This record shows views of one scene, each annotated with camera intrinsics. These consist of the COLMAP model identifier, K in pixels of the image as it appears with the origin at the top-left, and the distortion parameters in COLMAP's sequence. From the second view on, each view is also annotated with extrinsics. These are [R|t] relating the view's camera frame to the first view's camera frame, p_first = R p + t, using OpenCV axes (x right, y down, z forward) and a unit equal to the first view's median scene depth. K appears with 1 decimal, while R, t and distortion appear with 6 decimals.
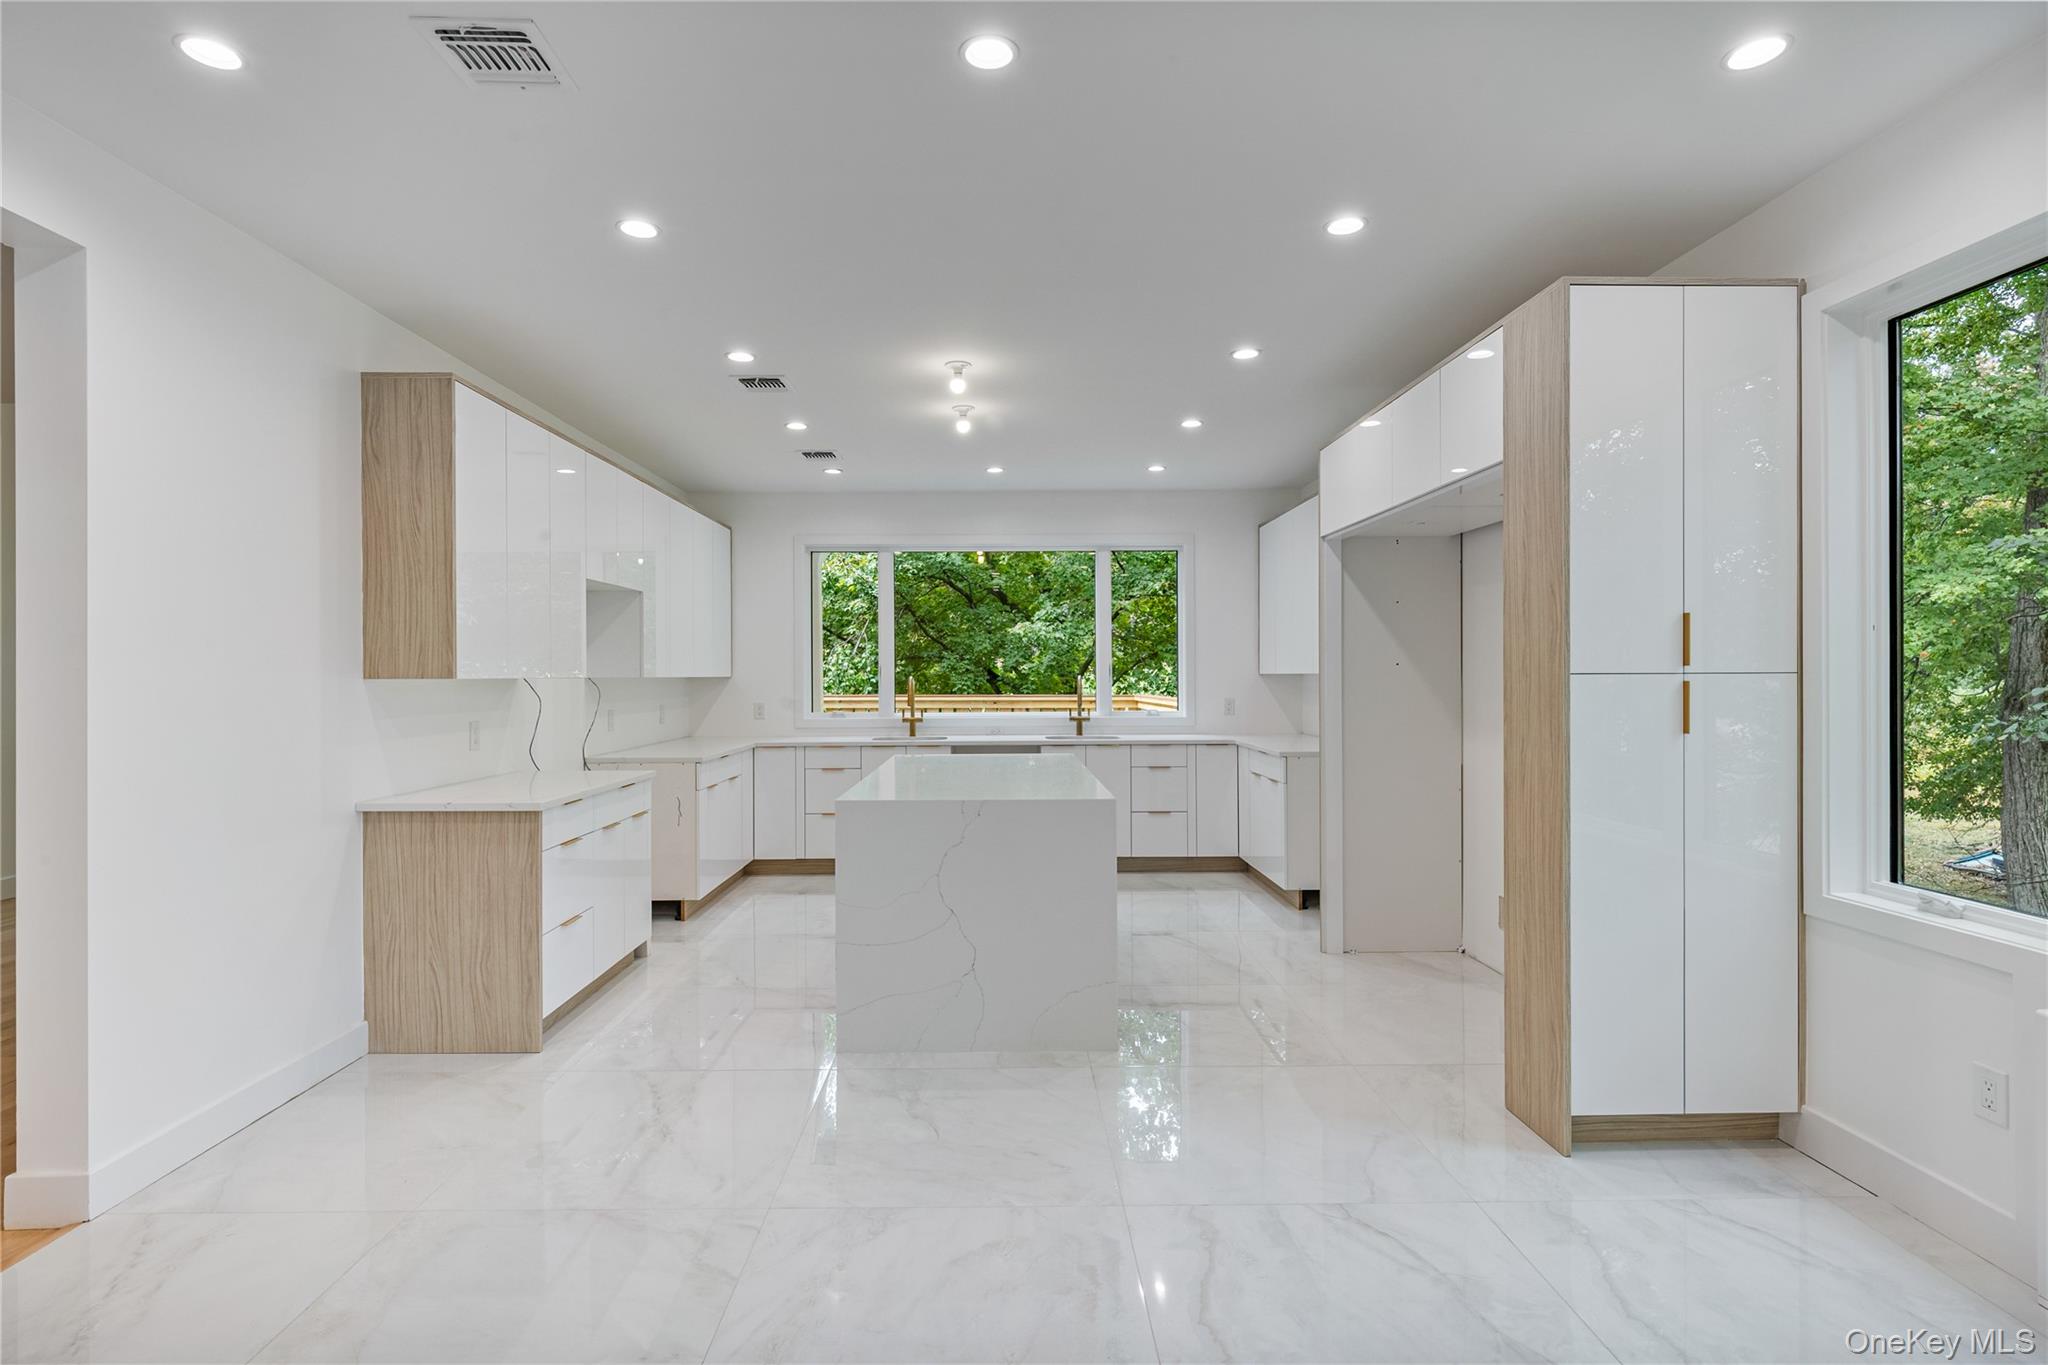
lens RADIAL K [[1026.5, 0, 1016.2], [0, 1026.5, 673.7], [0, 0, 1]] dist [-0.002173, 0.002105]
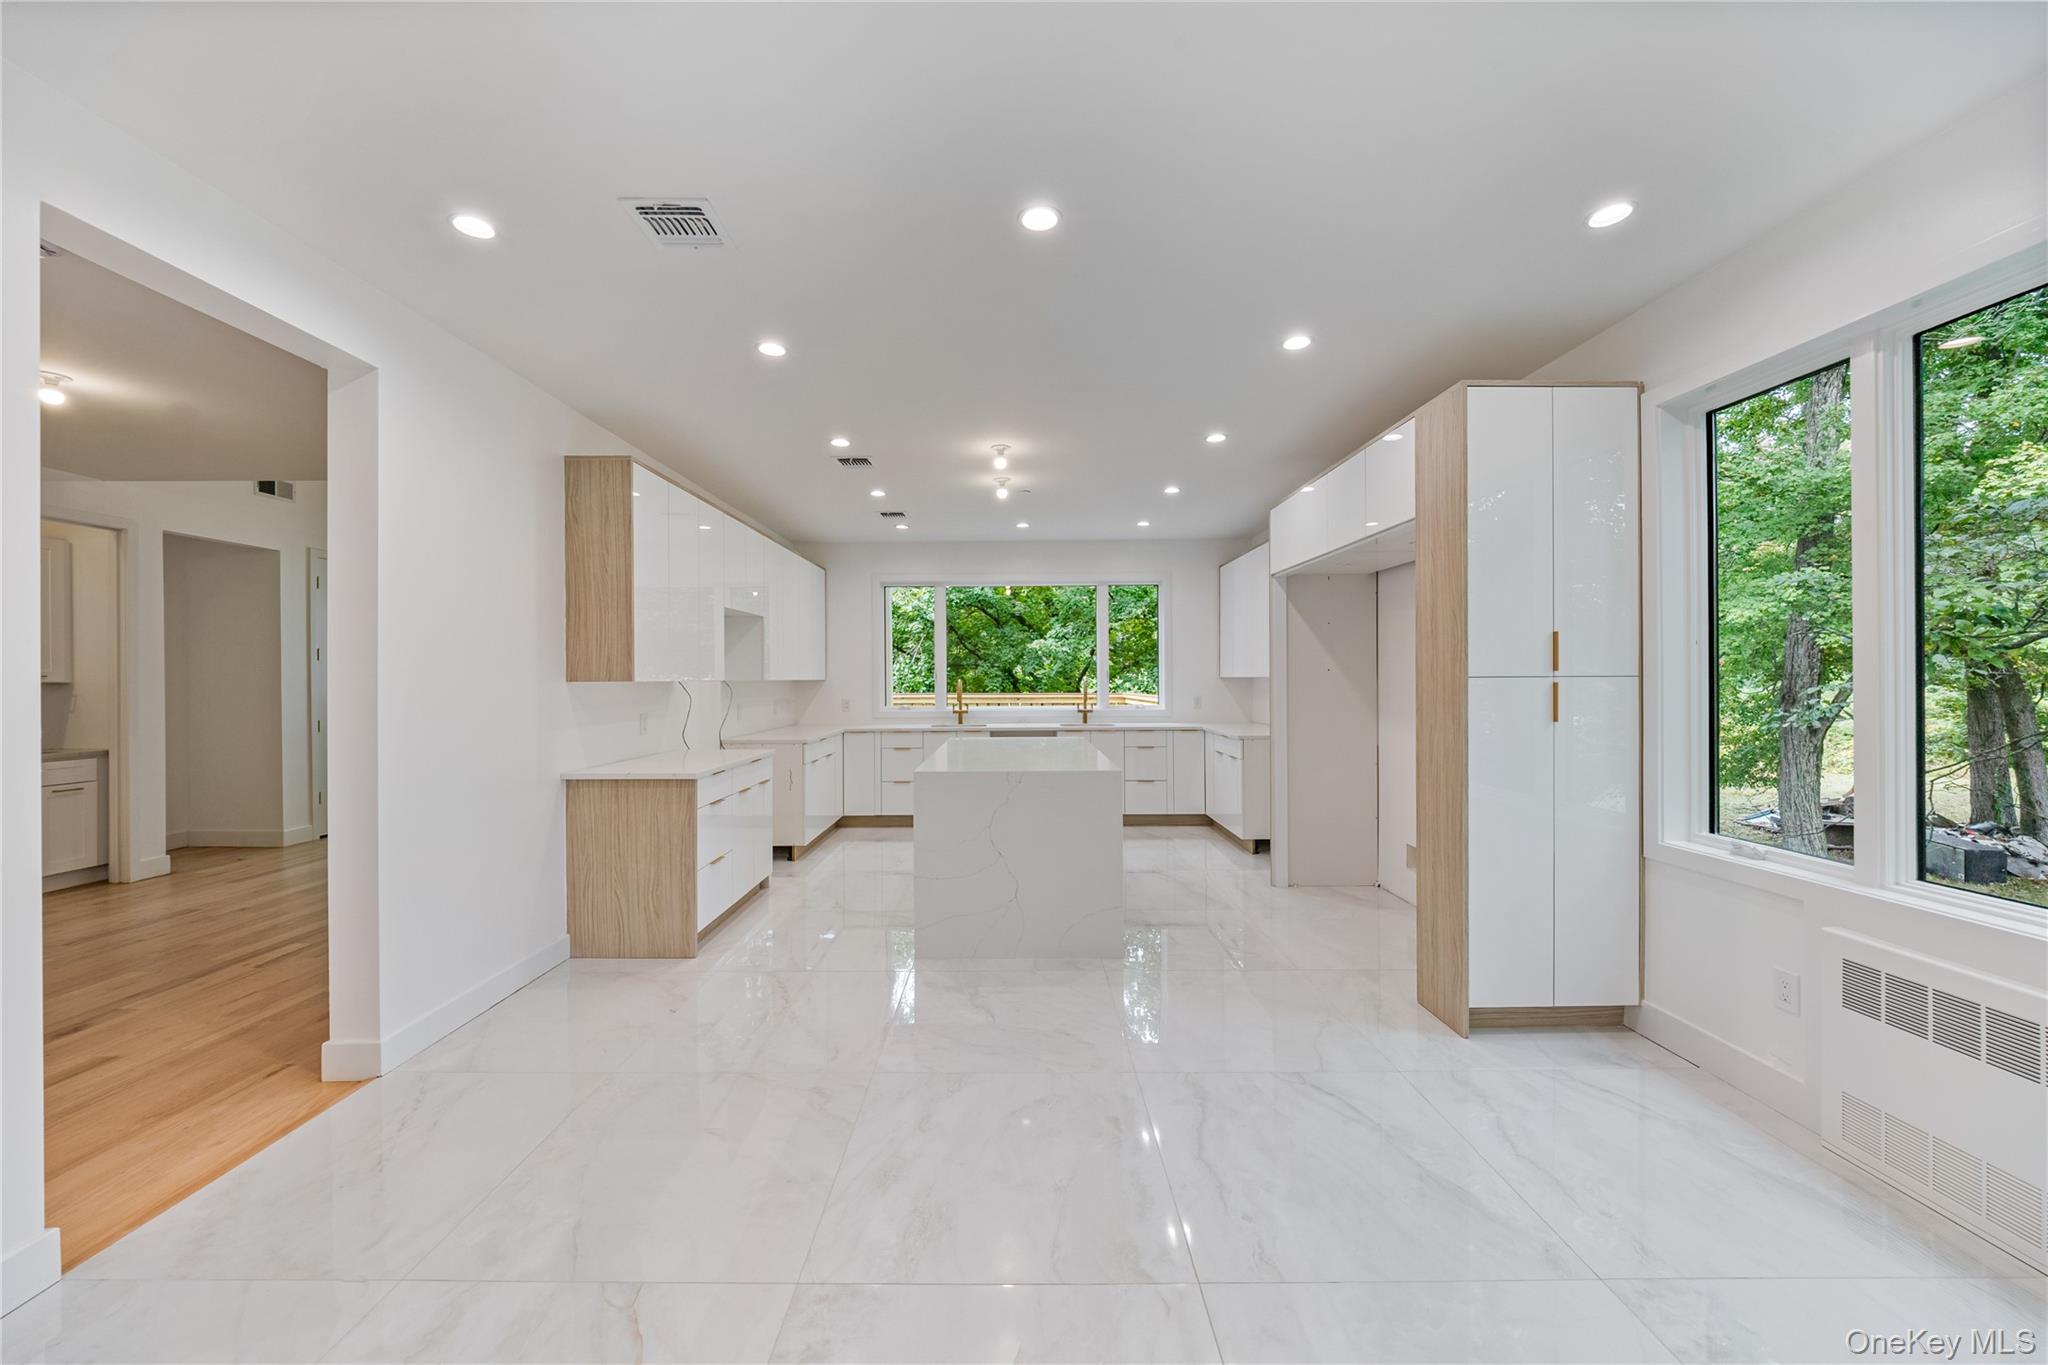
lens RADIAL K [[771.2, 0, 1016.6], [0, 771.2, 676.1], [0, 0, 1]] dist [-0.005228, -0.000982]
pose [[0.999885, -0.000898, -0.015162, -0.025438], [0.000876, 0.999998, -0.001500, -0.000100], [0.015163, 0.001487, 0.999884, -0.009152]]
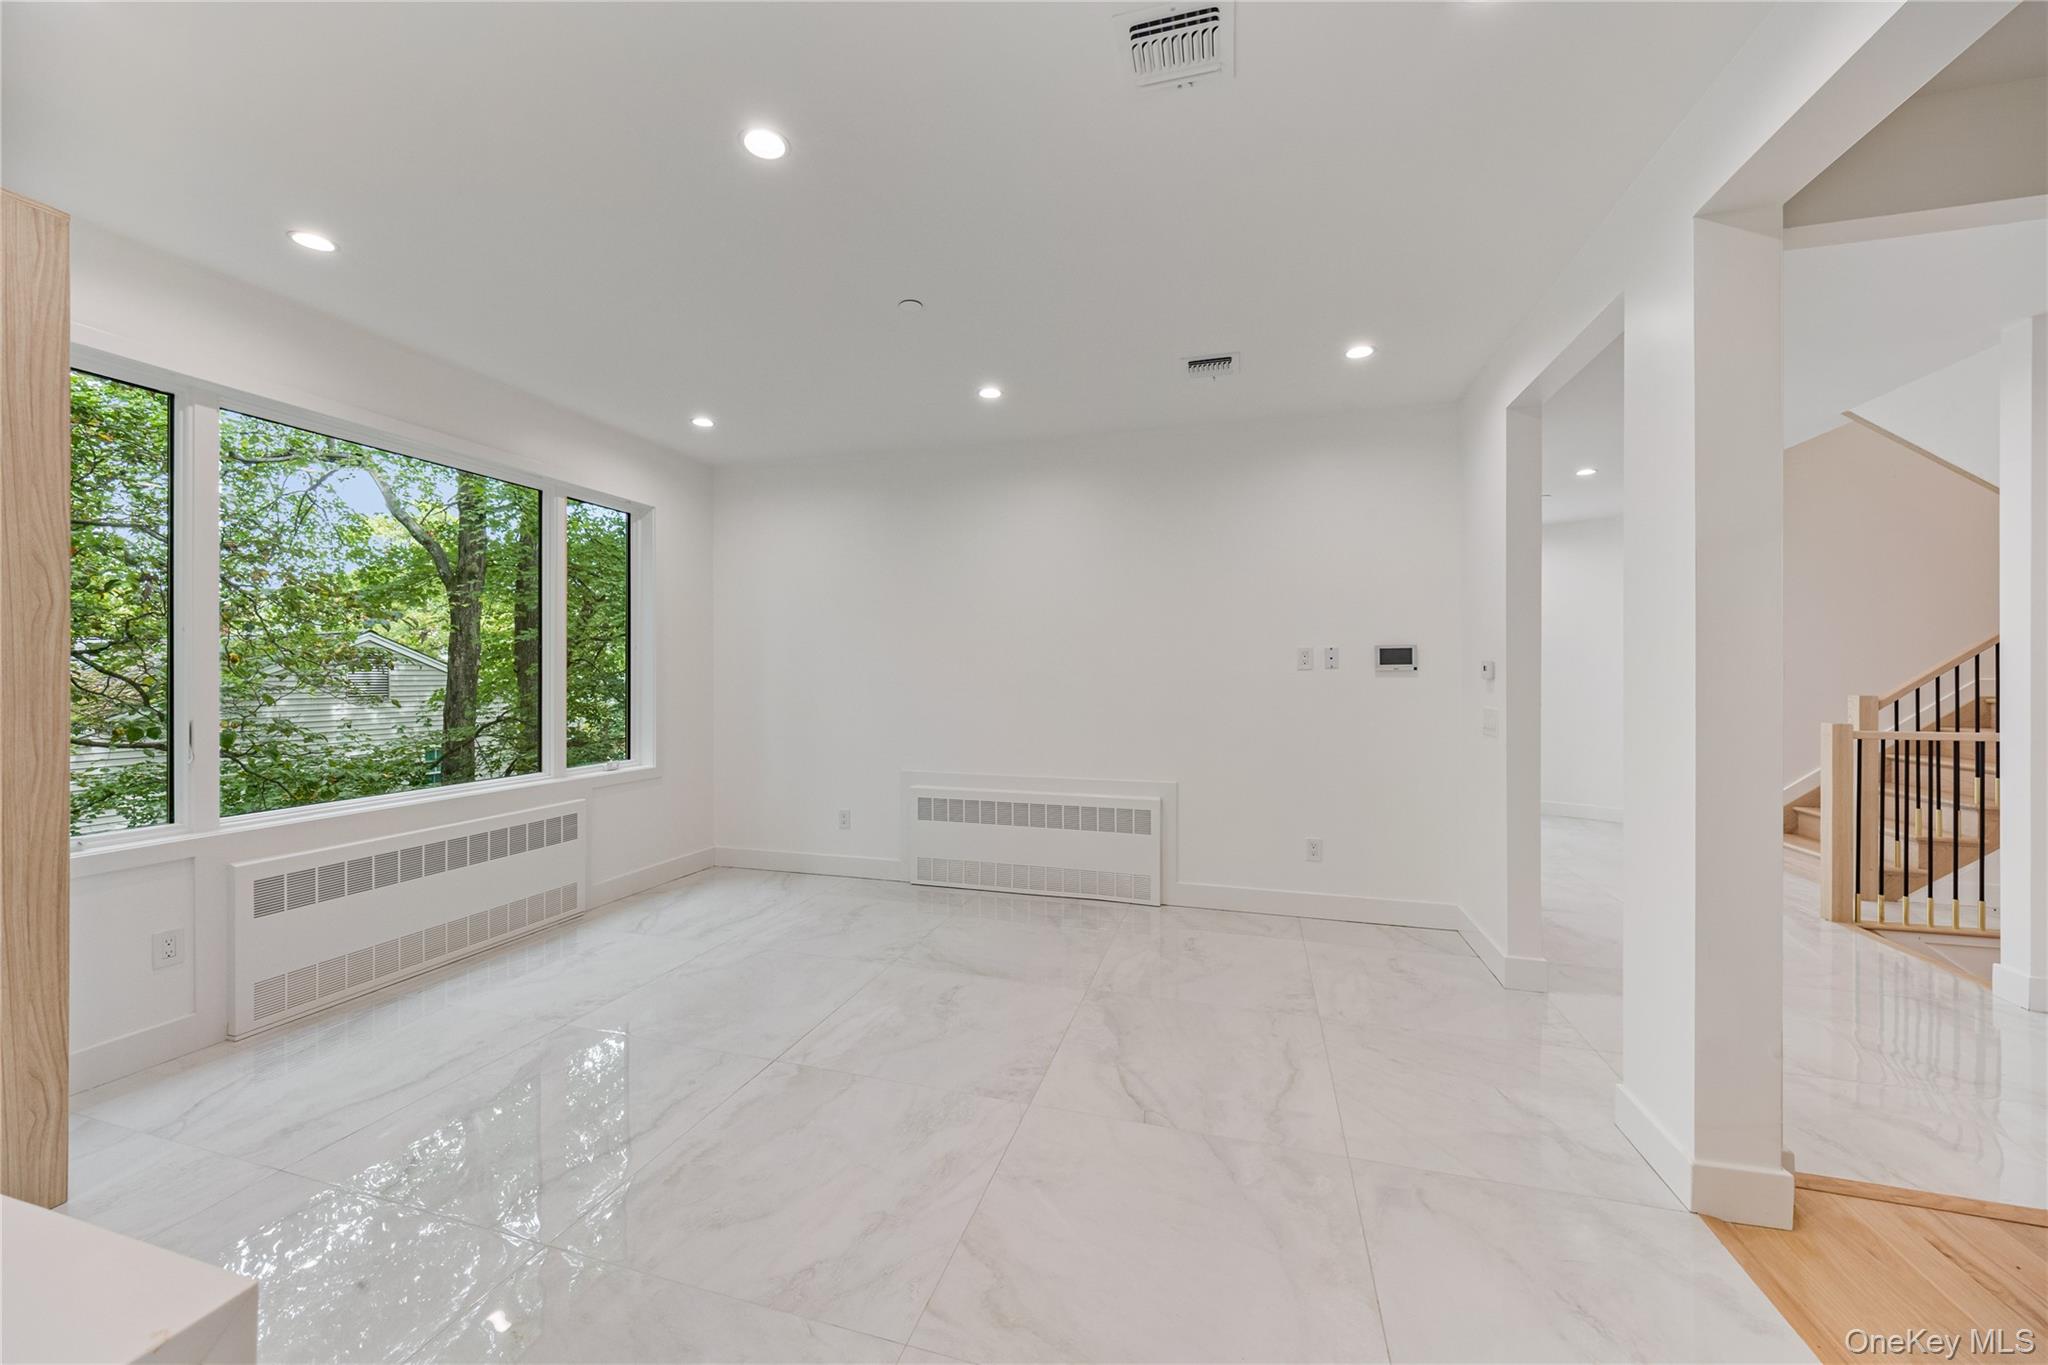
lens RADIAL K [[771.2, 0, 1011.9], [0, 771.2, 677.9], [0, 0, 1]] dist [-0.005228, -0.000982]
pose [[-0.954769, 0.003069, 0.297333, -0.344739], [0.003694, 0.999992, 0.001538, 0.014805], [-0.297326, 0.002567, -0.954773, 1.074910]]
